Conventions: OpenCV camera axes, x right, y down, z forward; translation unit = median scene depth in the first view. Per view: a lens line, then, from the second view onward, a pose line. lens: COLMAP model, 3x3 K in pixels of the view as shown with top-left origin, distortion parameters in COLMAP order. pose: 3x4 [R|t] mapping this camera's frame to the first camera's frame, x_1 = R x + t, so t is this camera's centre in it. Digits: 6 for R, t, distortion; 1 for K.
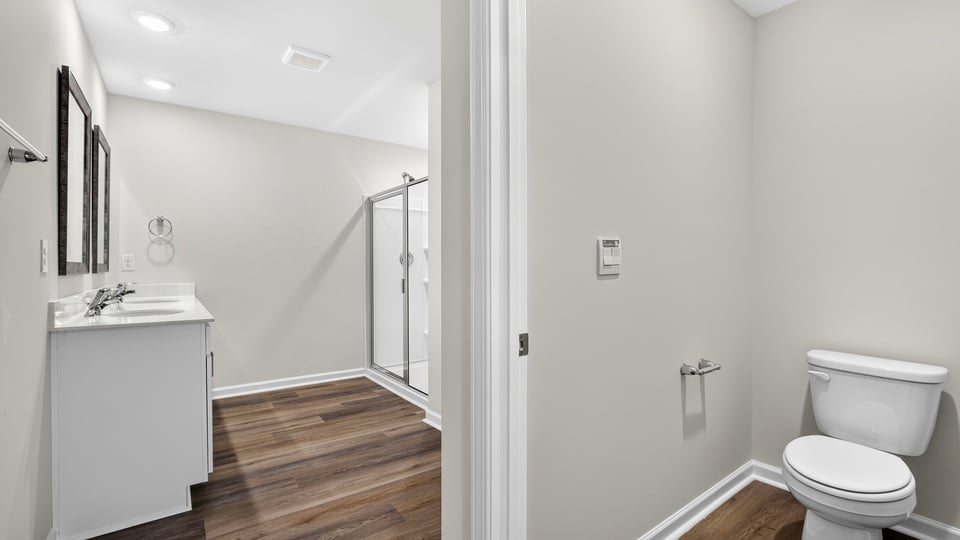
lens RADIAL K [[429.3, 0, 480.0], [0, 429.3, 270.0], [0, 0, 1]] dist [-0.011681, 0.000183]
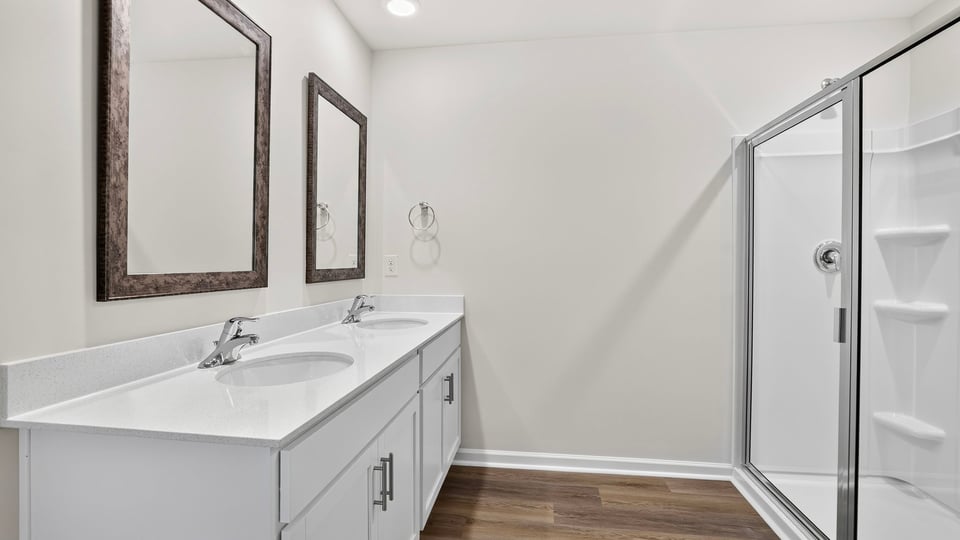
lens RADIAL K [[429.3, 0, 480.0], [0, 429.3, 270.0], [0, 0, 1]] dist [-0.011681, 0.000183]
pose [[0.711638, 0.016817, -0.702345, -0.160228], [-0.008169, 0.999844, 0.015663, -0.021643], [0.702499, -0.005409, 0.711664, 0.533816]]
